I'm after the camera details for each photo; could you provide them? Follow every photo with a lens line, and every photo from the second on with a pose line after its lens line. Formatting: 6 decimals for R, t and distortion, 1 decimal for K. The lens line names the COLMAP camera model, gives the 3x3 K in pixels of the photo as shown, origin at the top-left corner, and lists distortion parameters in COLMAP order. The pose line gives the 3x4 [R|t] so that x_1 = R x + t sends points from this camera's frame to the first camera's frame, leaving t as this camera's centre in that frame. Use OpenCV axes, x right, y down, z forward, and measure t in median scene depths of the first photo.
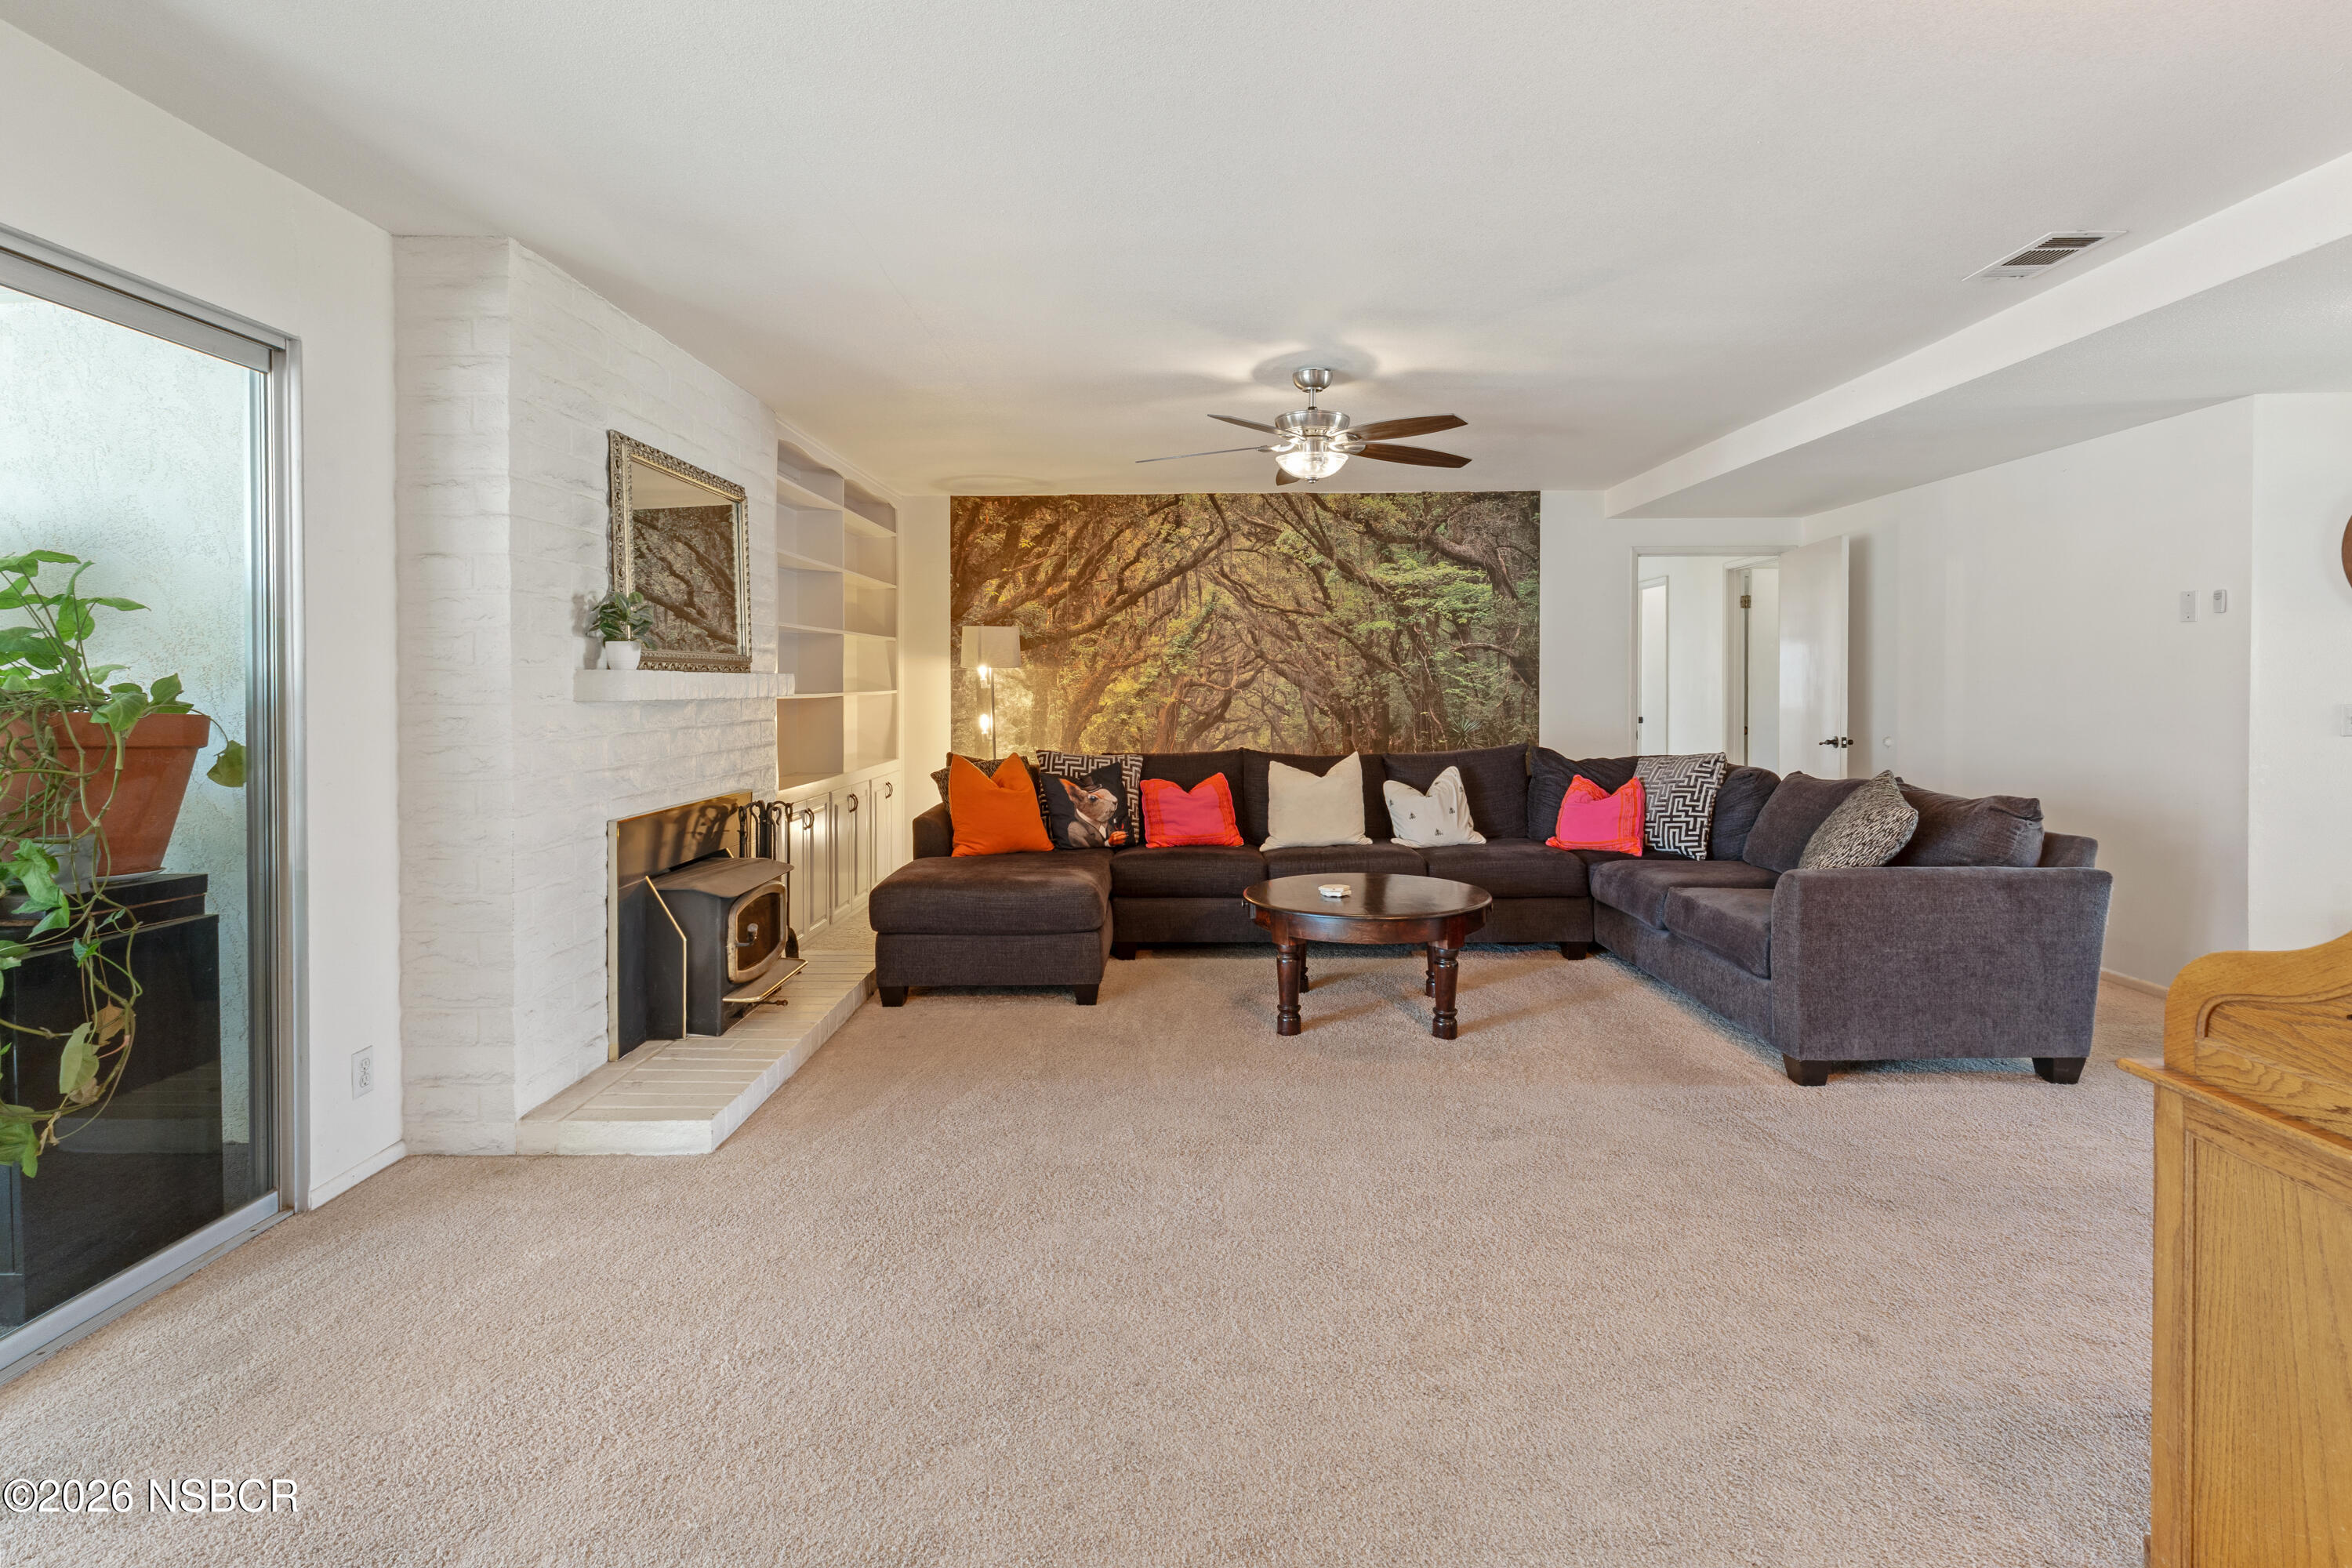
lens RADIAL K [[1138.5, 0, 1186.6], [0, 1138.5, 700.8], [0, 0, 1]] dist [0.002308, 0.000412]
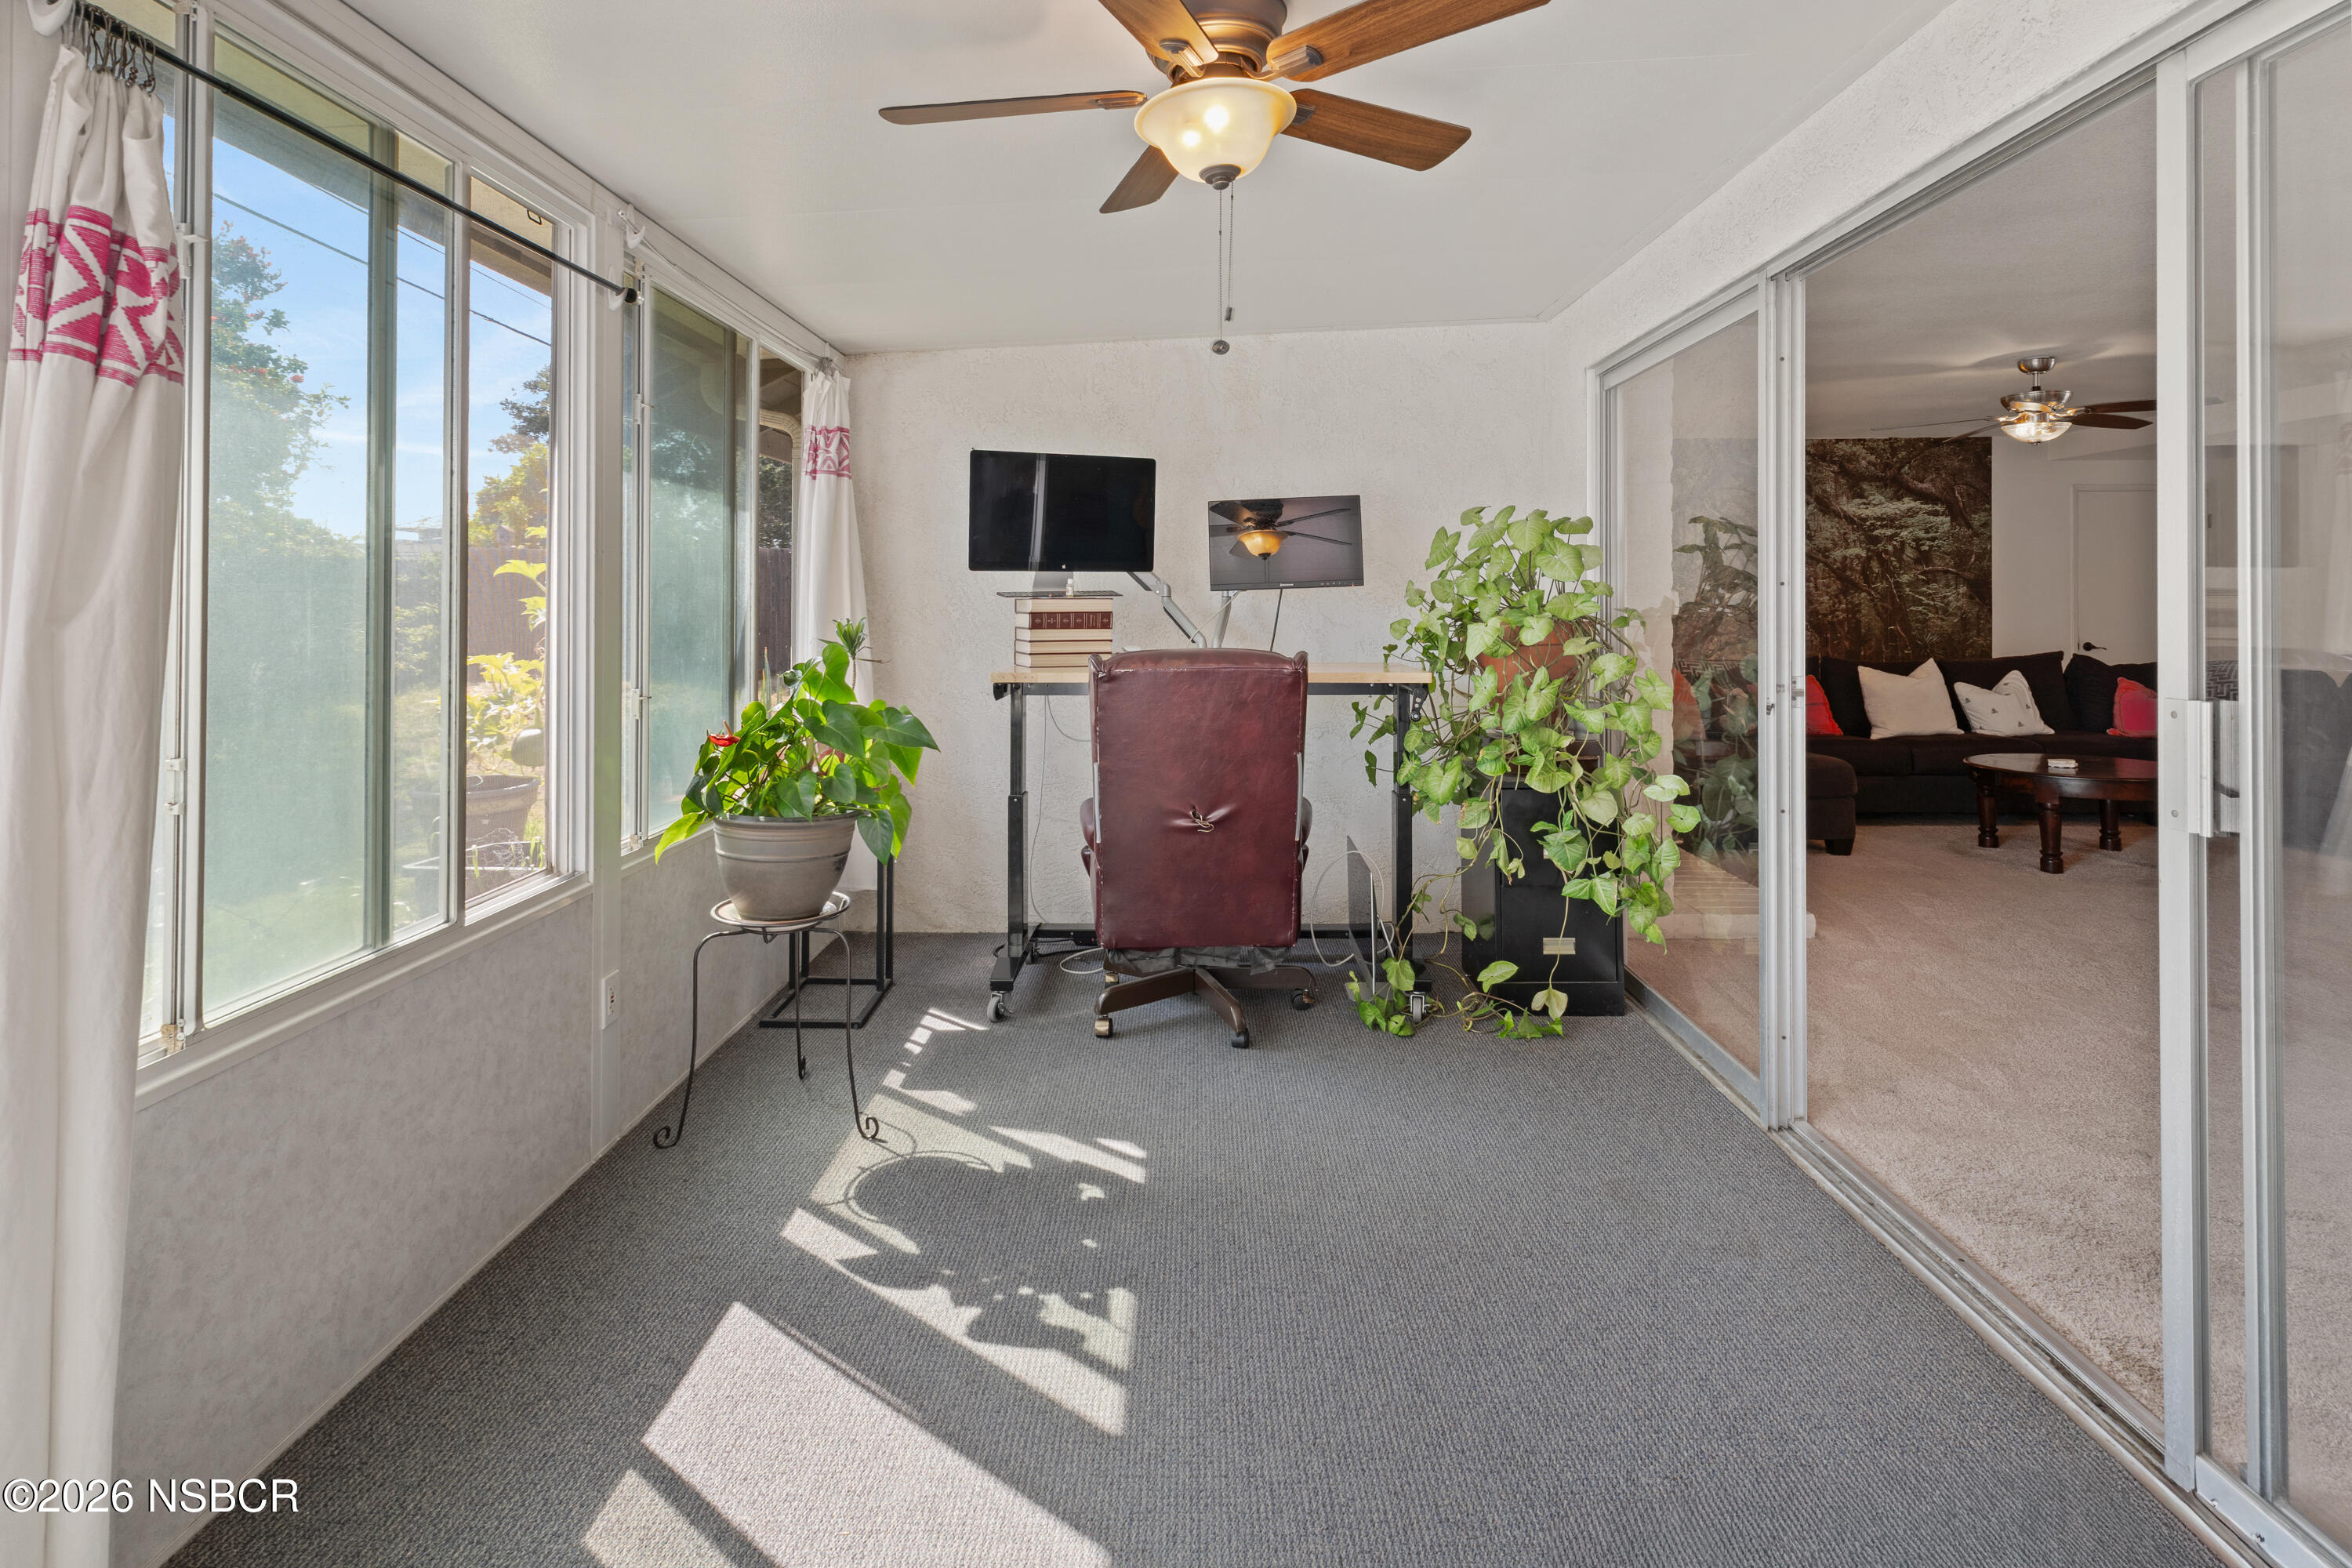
lens RADIAL K [[1144.3, 0, 1180.2], [0, 1144.3, 620.8], [0, 0, 1]] dist [0.000370, -0.000471]
pose [[0.999956, -0.000181, -0.009406, -0.508622], [0.000204, 0.999997, 0.002473, 0.001011], [0.009406, -0.002474, 0.999953, -0.179083]]
